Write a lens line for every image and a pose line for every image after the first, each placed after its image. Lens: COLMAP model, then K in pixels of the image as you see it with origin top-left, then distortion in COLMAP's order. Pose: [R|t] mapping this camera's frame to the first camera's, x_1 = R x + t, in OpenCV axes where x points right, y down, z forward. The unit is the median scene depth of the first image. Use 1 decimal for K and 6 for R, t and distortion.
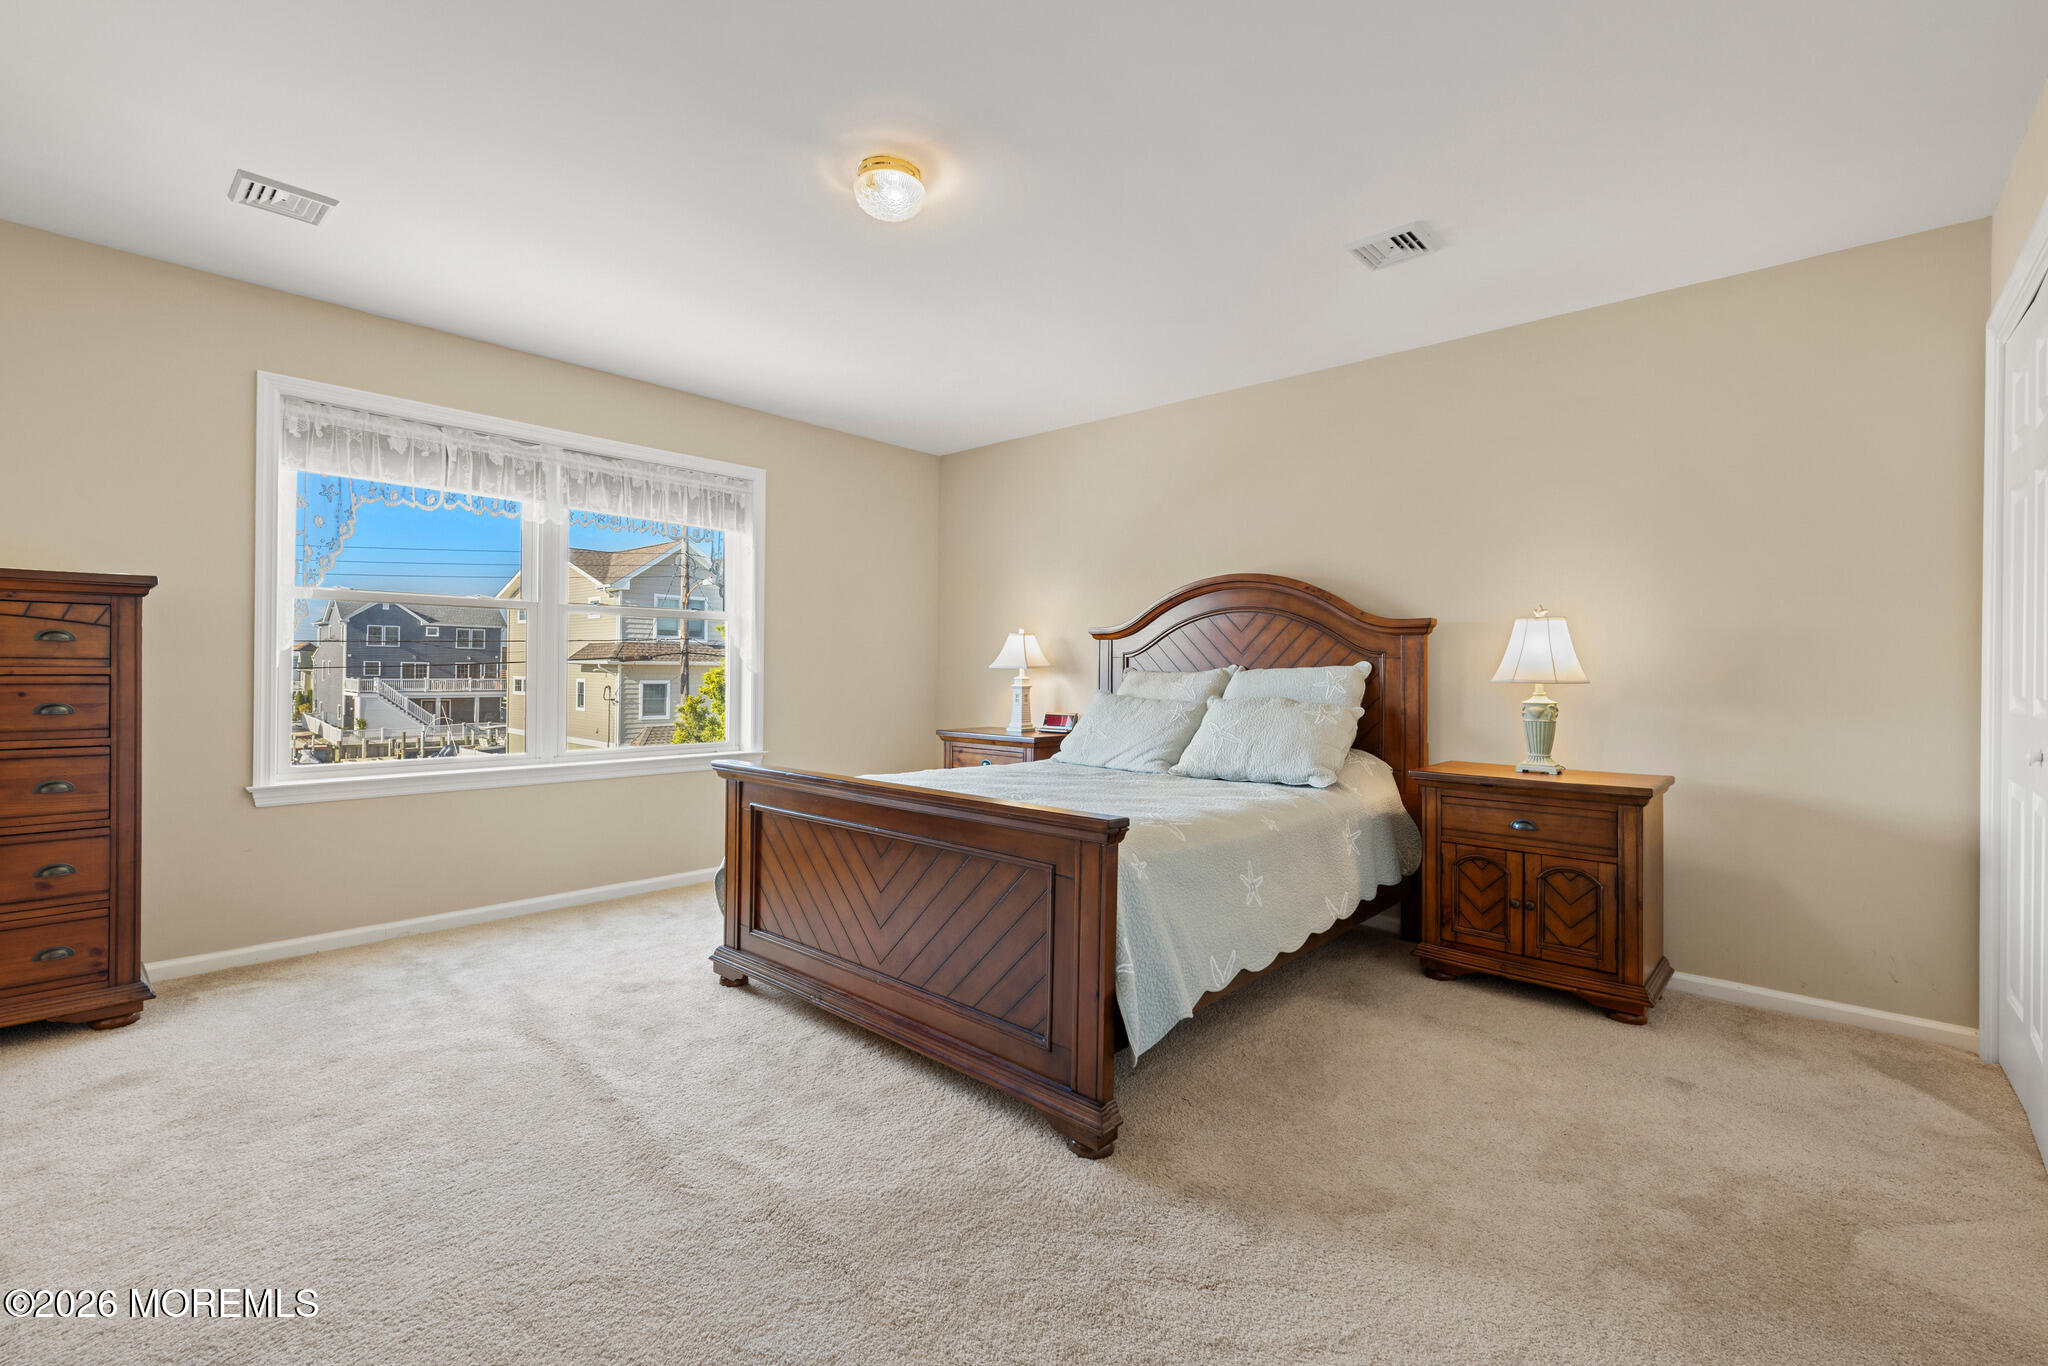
lens RADIAL K [[883.8, 0, 1026.8], [0, 883.8, 674.2], [0, 0, 1]] dist [-0.001944, -0.000445]
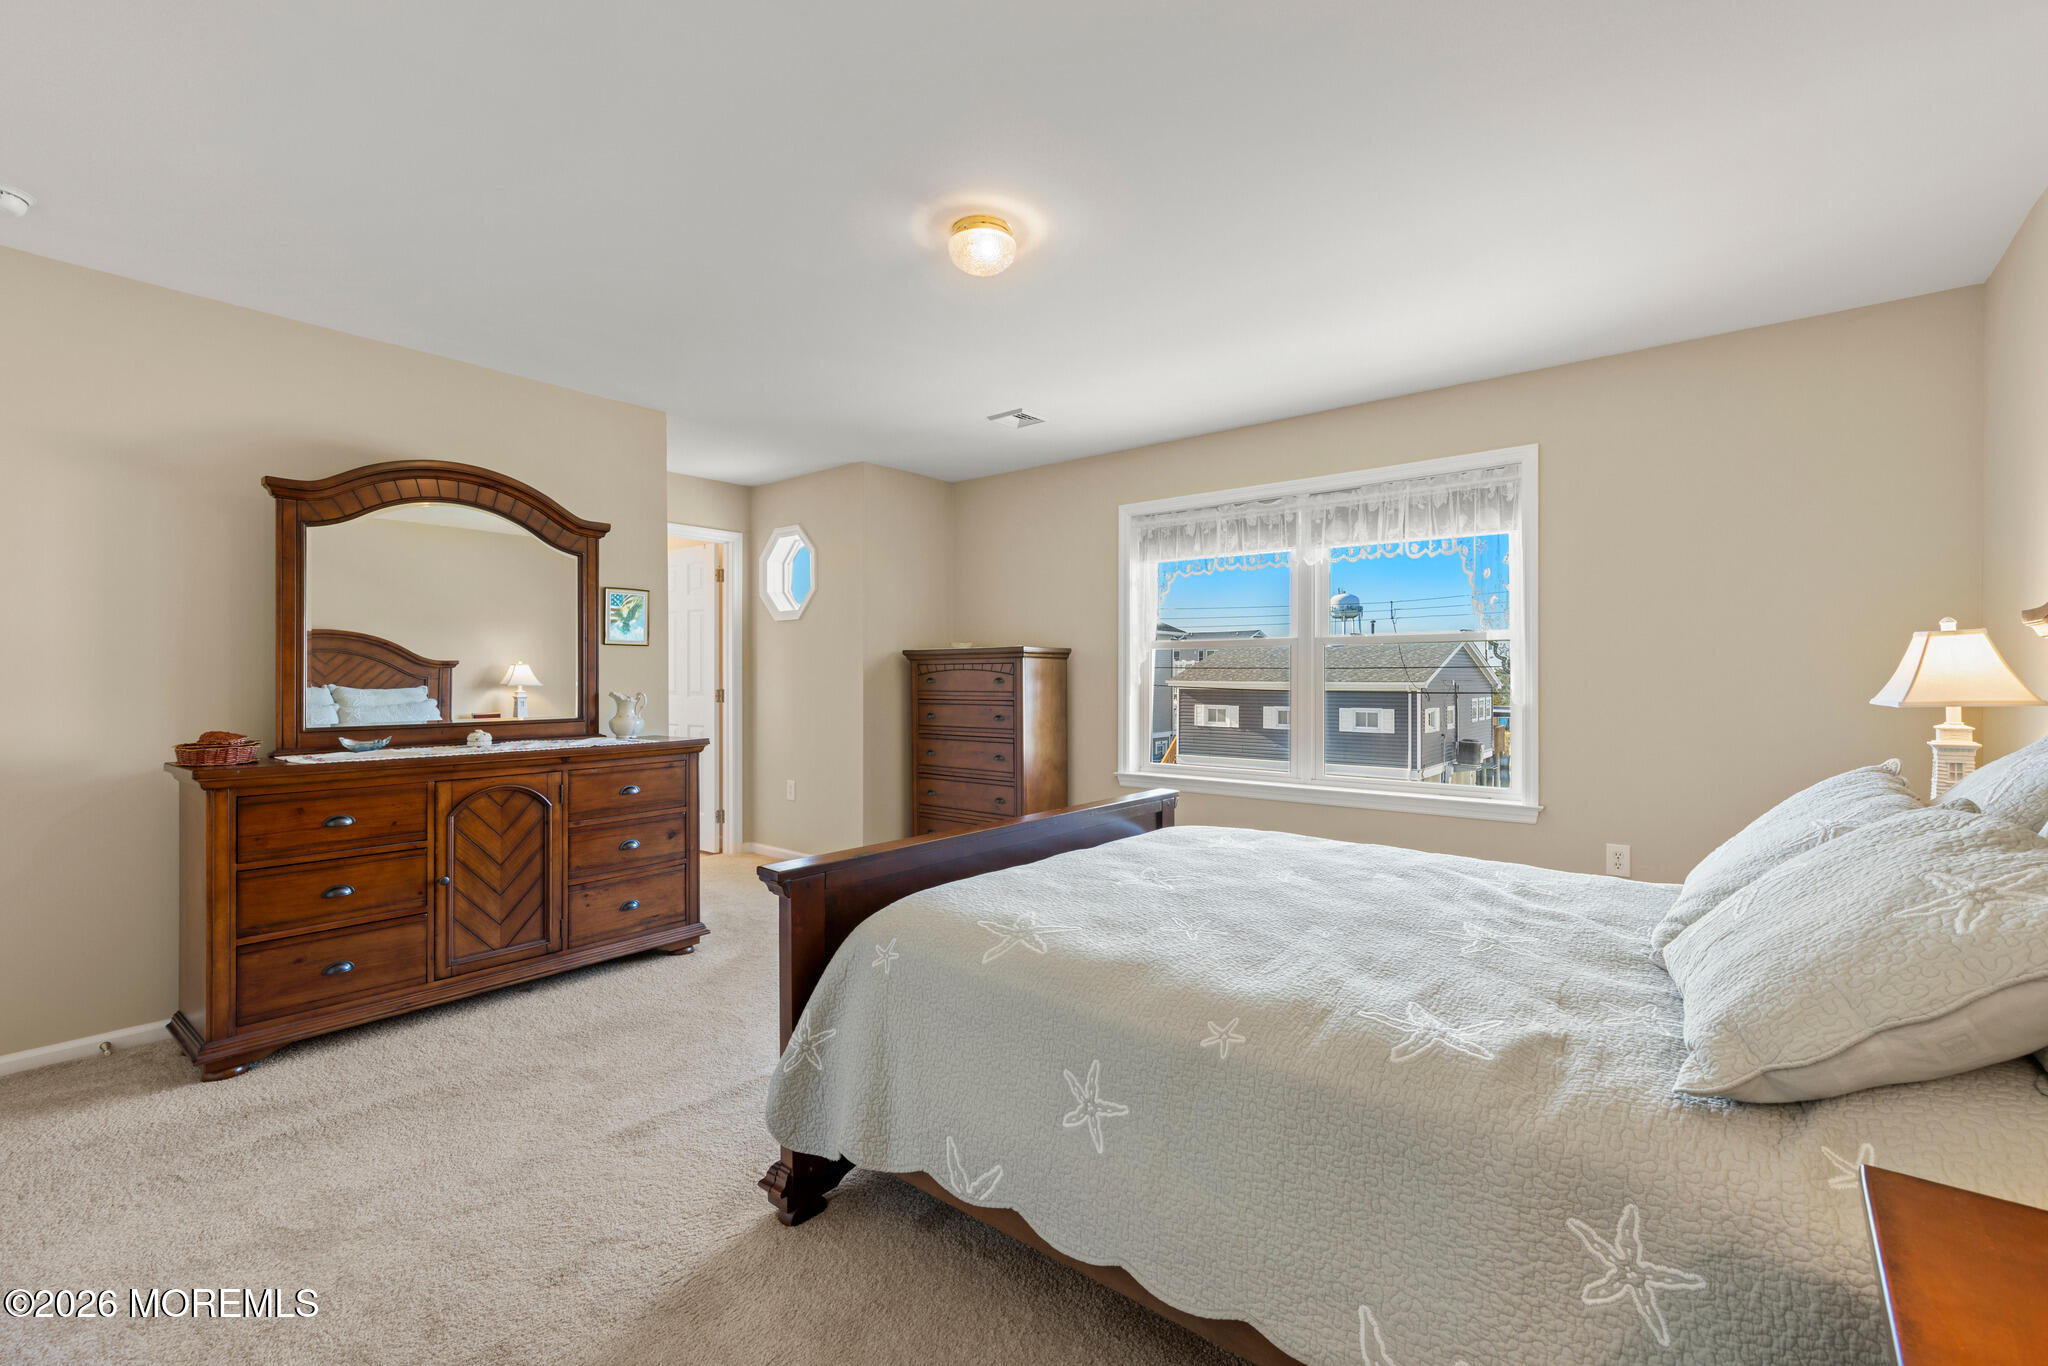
lens RADIAL K [[883.8, 0, 1026.8], [0, 883.8, 674.2], [0, 0, 1]] dist [-0.001944, -0.000445]
pose [[0.039706, -0.014289, -0.999109, 0.805557], [-0.004809, 0.999883, -0.014491, -0.027241], [0.999200, 0.005380, 0.039633, 0.919620]]
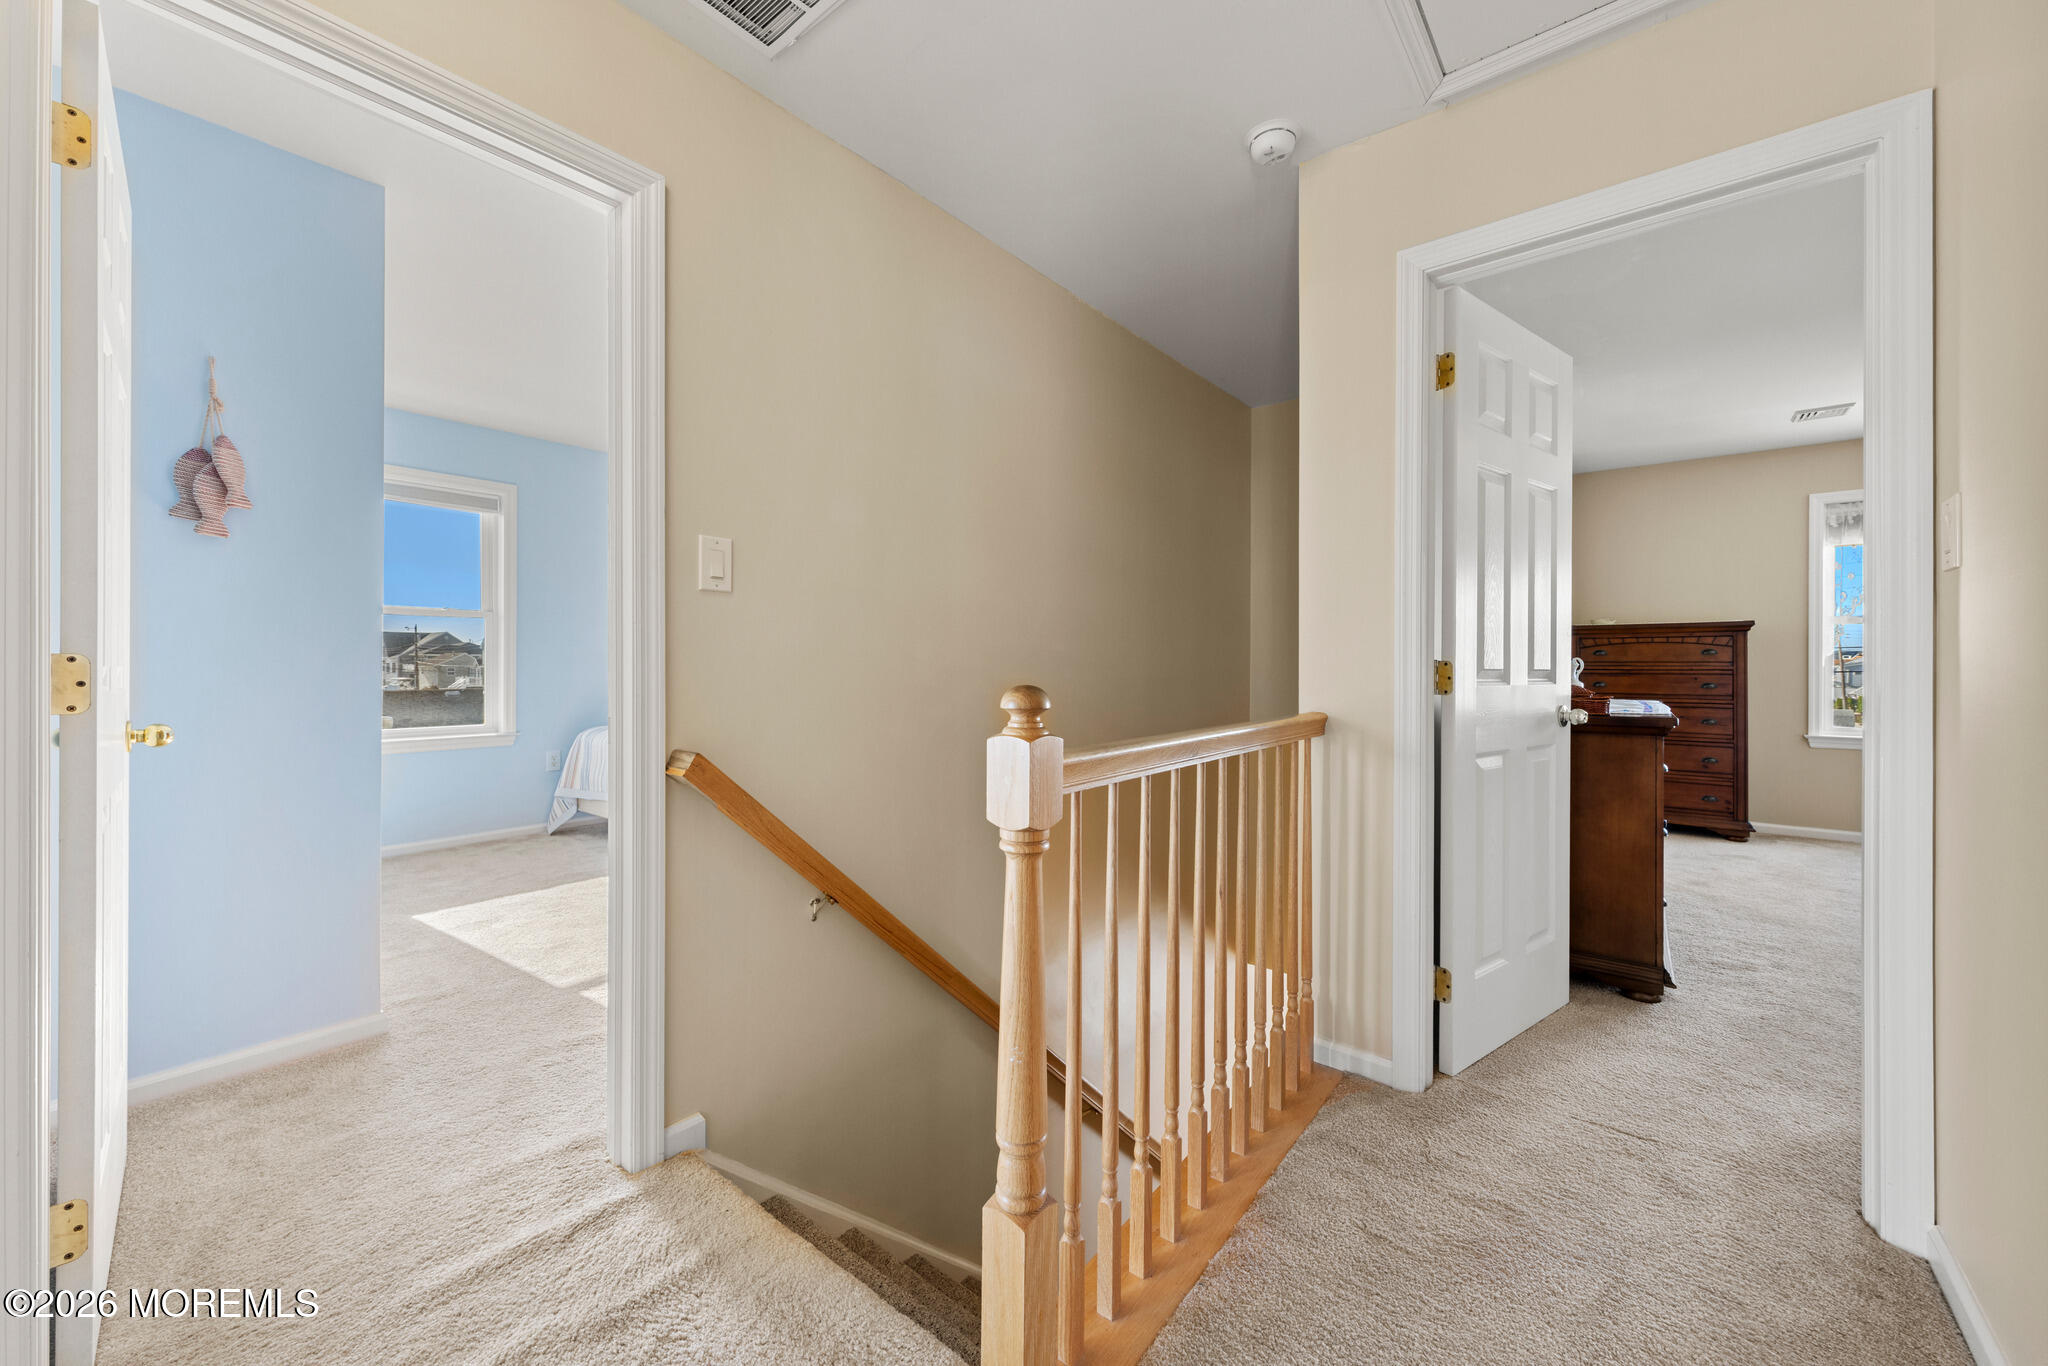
lens RADIAL K [[804.0, 0, 1044.2], [0, 804.0, 666.6], [0, 0, 1]] dist [0.025576, 0.000264]
pose [[0.095371, -0.012426, -0.995364, 0.697451], [-0.003473, 0.999912, -0.012815, 0.022743], [0.995436, 0.004679, 0.095320, -0.768868]]
